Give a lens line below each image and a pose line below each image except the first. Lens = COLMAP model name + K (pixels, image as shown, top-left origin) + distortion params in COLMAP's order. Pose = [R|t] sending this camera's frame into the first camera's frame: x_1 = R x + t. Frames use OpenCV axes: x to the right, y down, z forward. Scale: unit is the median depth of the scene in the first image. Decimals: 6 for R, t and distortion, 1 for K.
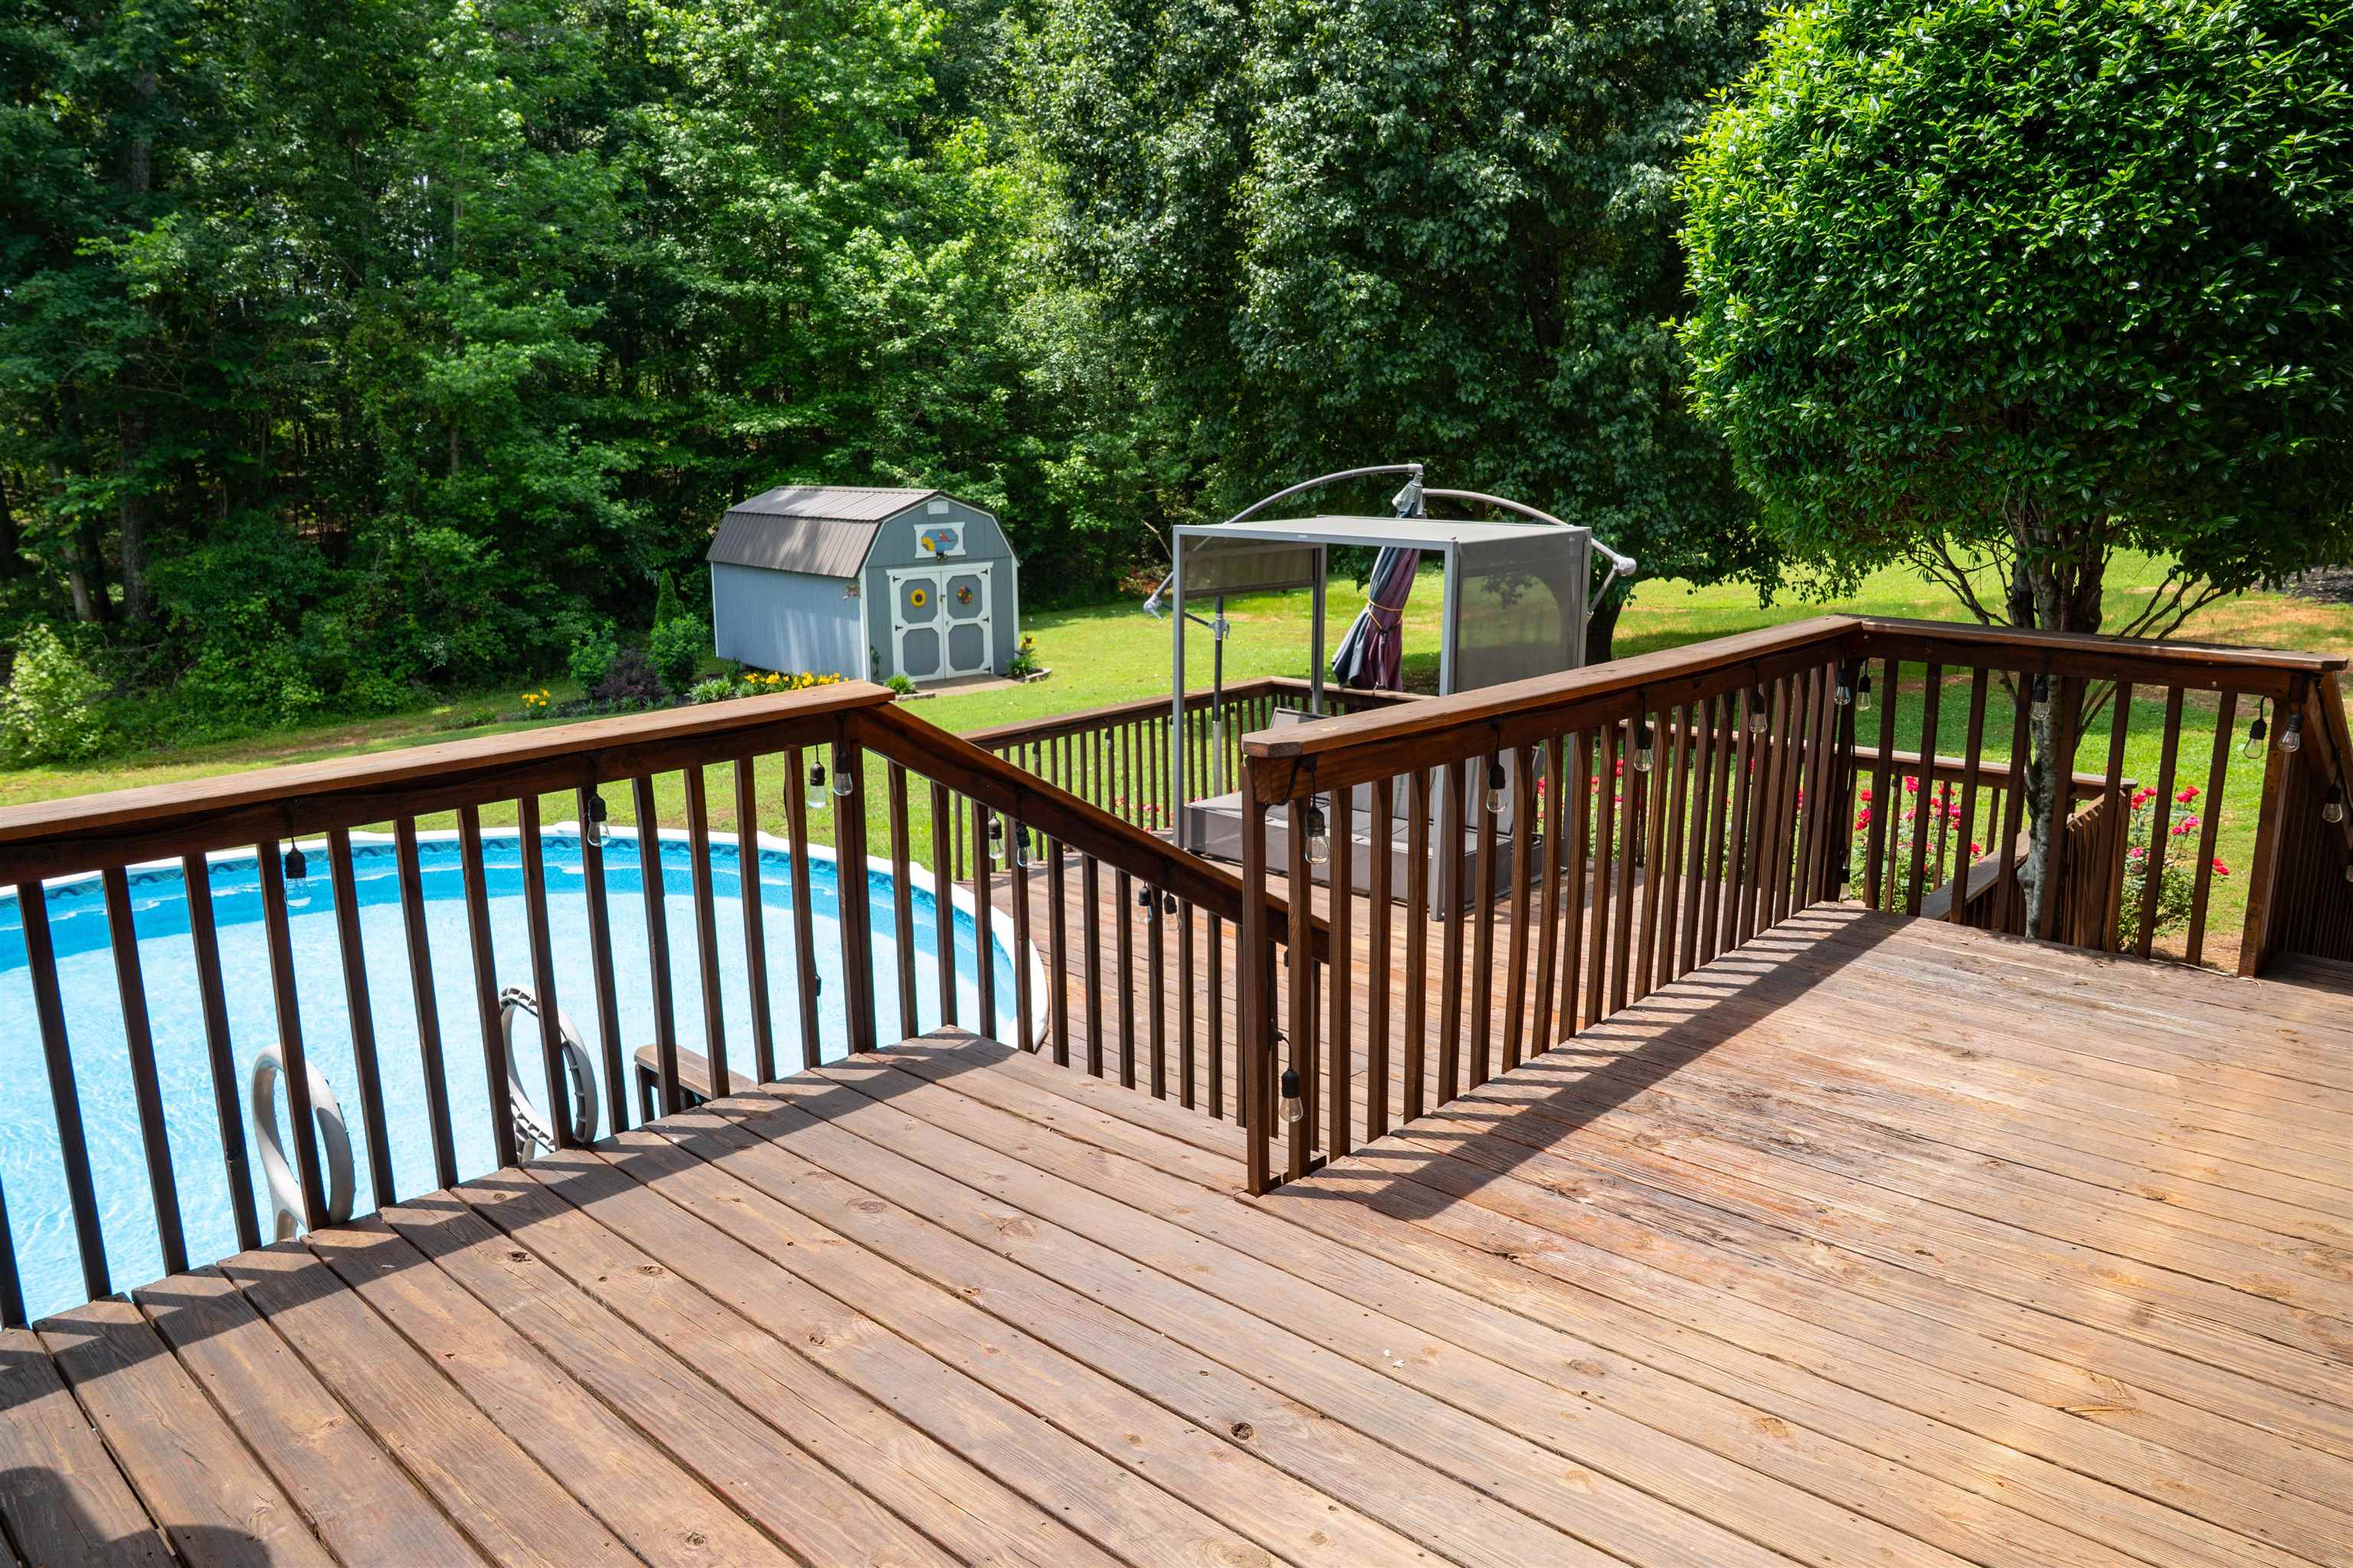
lens RADIAL K [[1633.0, 0, 1165.5], [0, 1633.0, 780.0], [0, 0, 1]] dist [-0.134307, 0.093942]
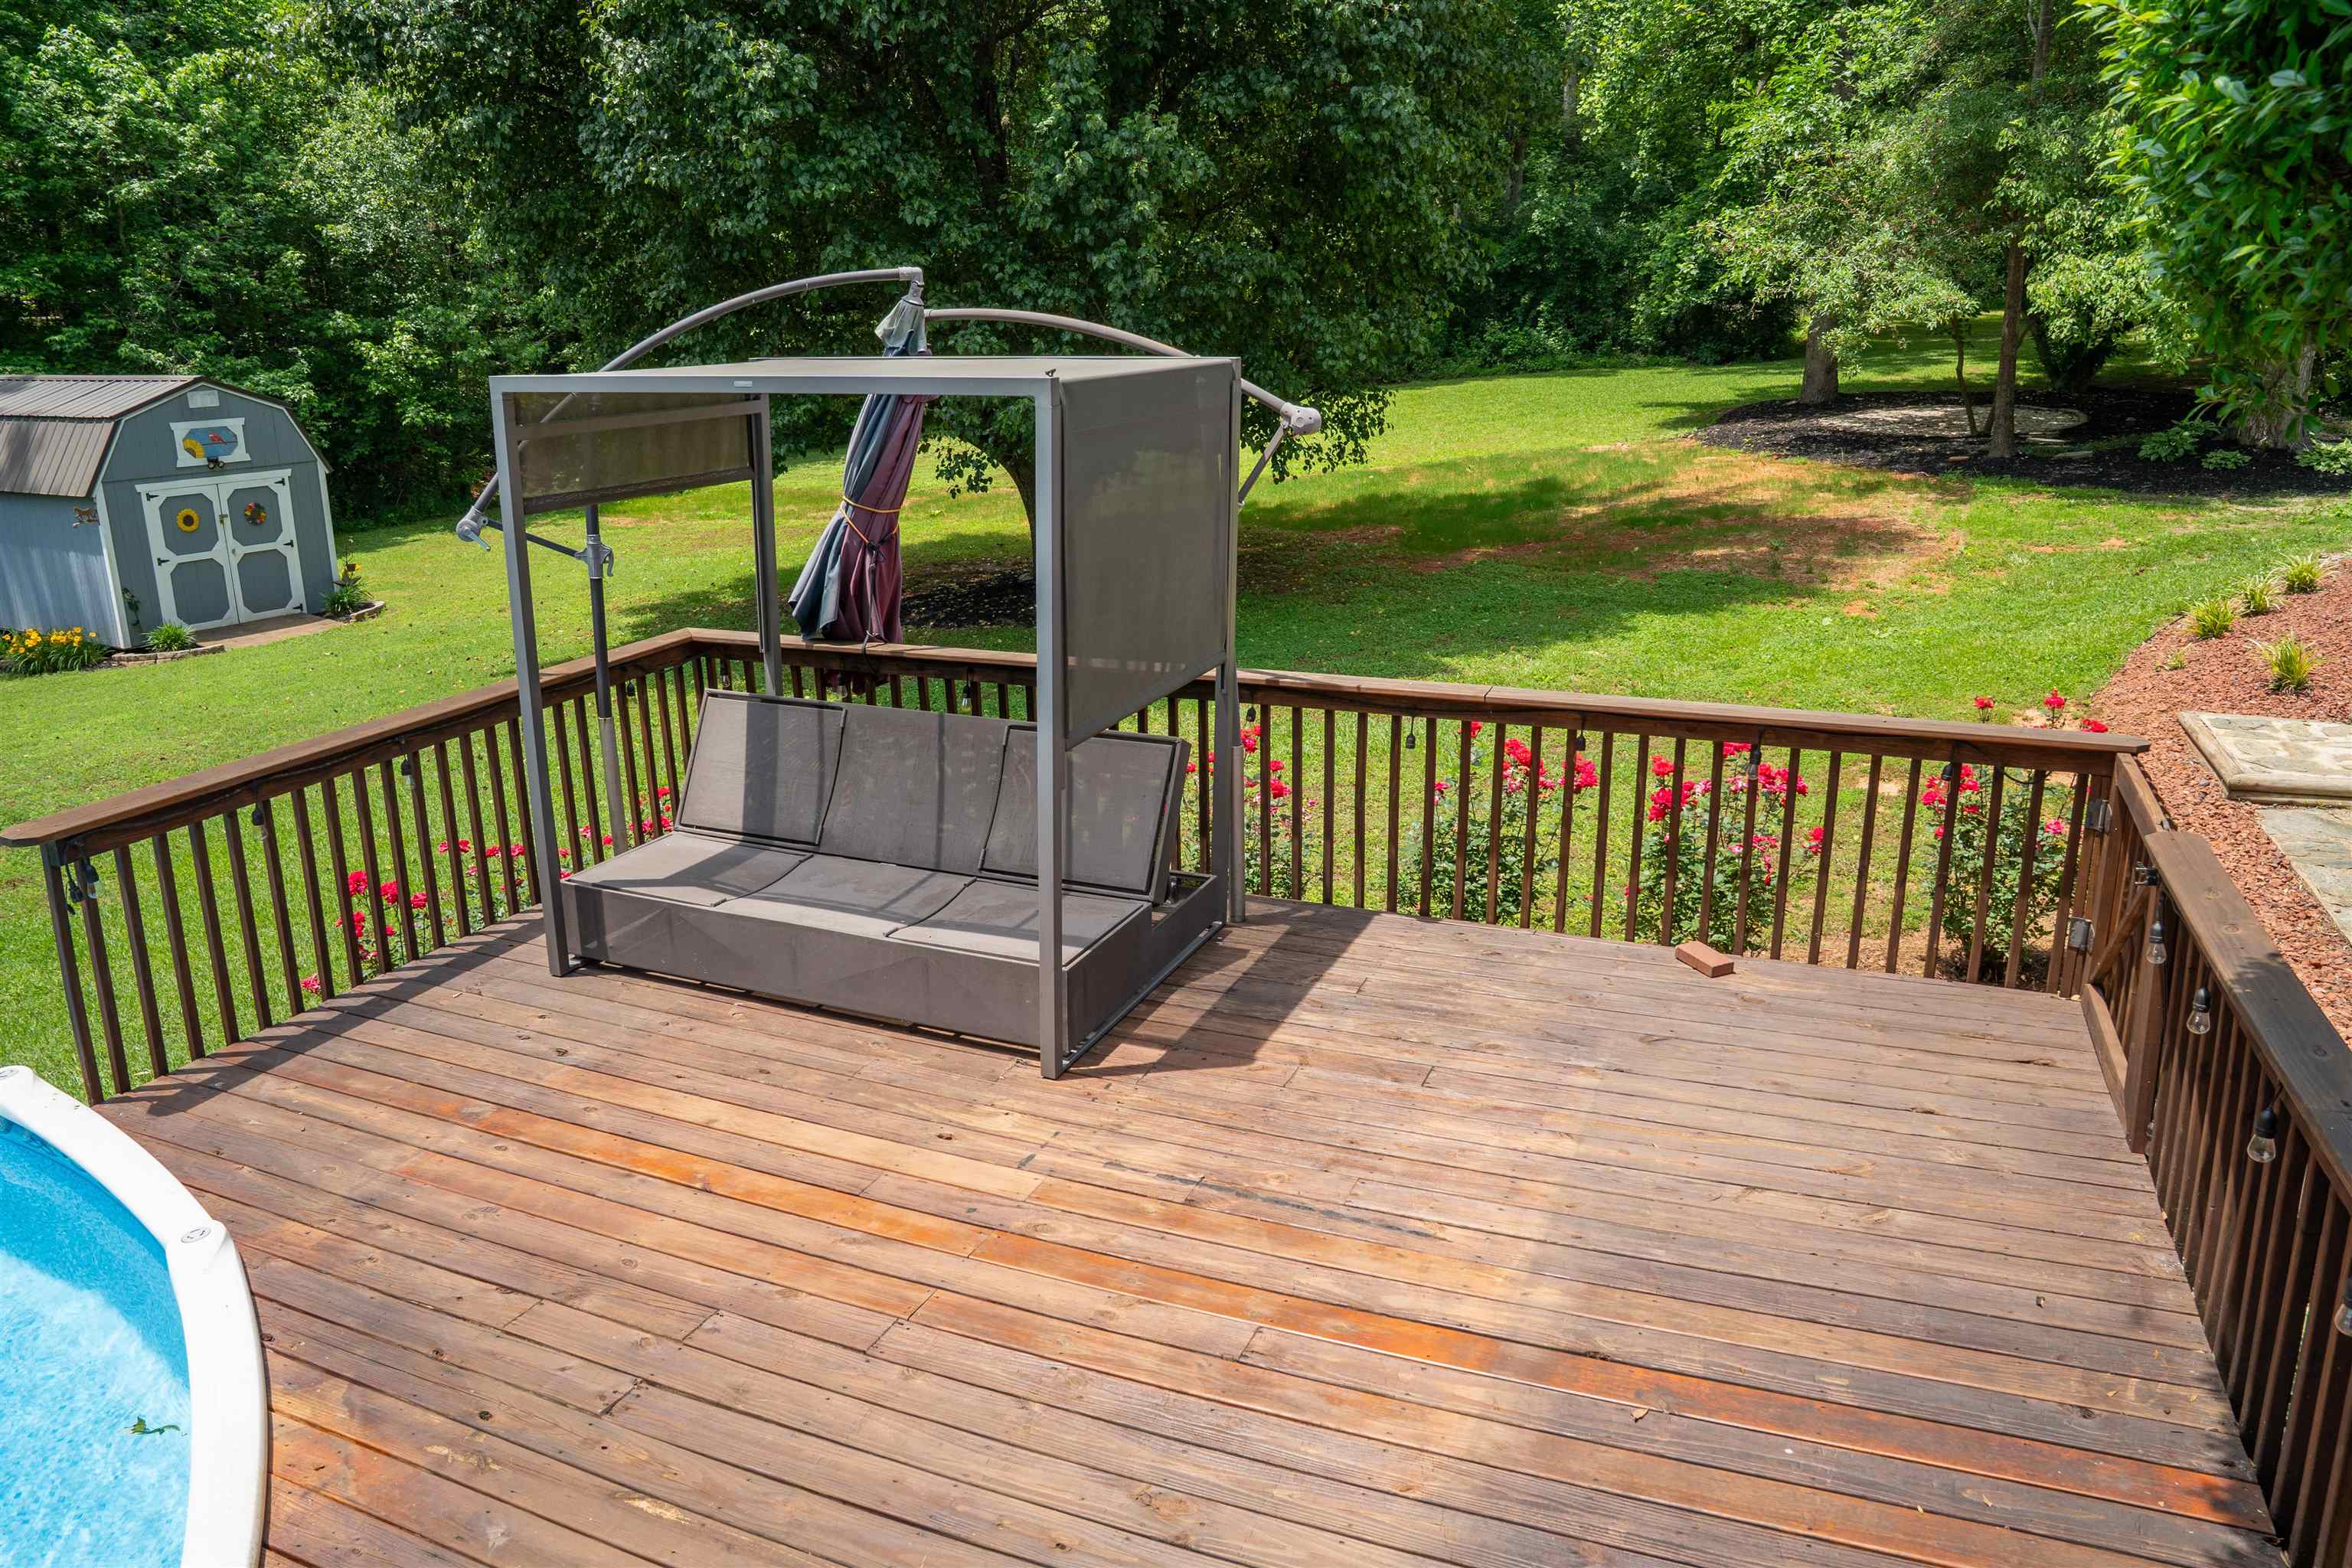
lens RADIAL K [[1632.3, 0, 1165.0], [0, 1632.3, 780.0], [0, 0, 1]] dist [-0.134307, 0.093942]
pose [[0.931991, -0.098631, 0.348805, 0.005884], [0.074452, 0.993840, 0.082095, -0.017980], [-0.354753, -0.050543, 0.933593, 0.151350]]
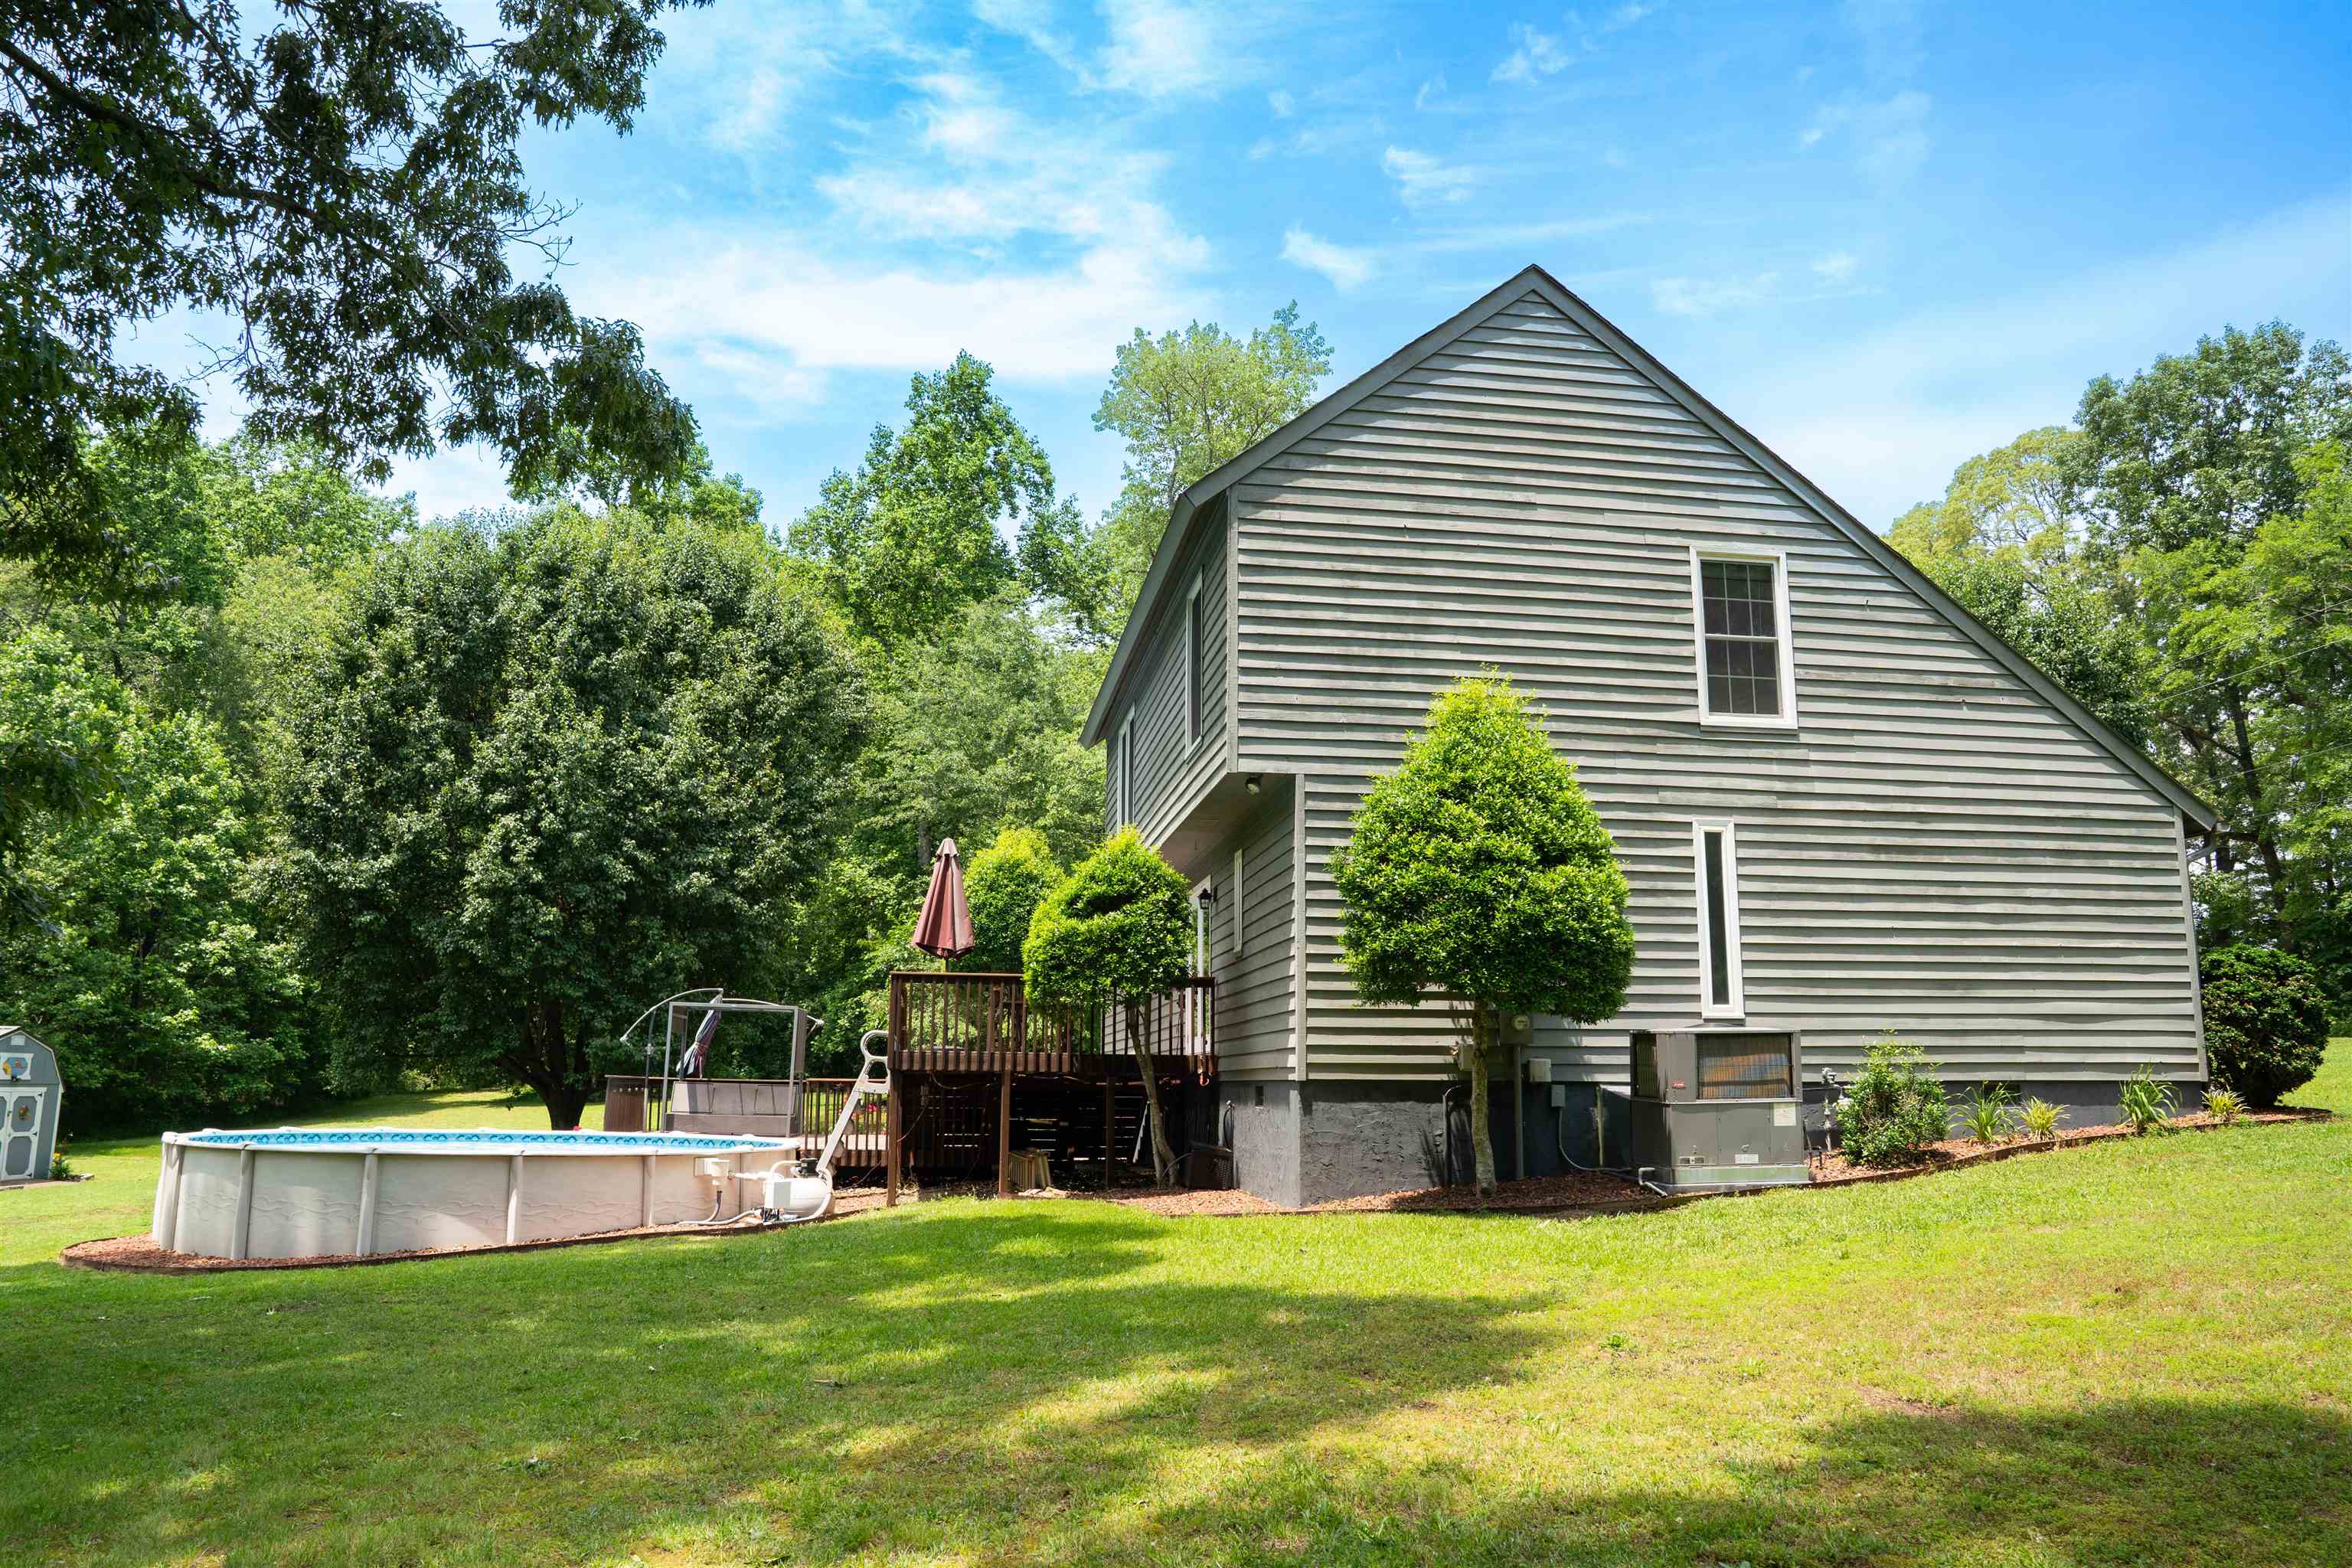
lens RADIAL K [[1632.3, 0, 1165.0], [0, 1632.3, 780.0], [0, 0, 1]] dist [-0.134307, 0.093942]
pose [[0.619998, 0.167952, 0.766417, -0.553958], [0.148363, 0.934102, -0.324718, 0.169363], [-0.770449, 0.315033, 0.554223, -0.421432]]
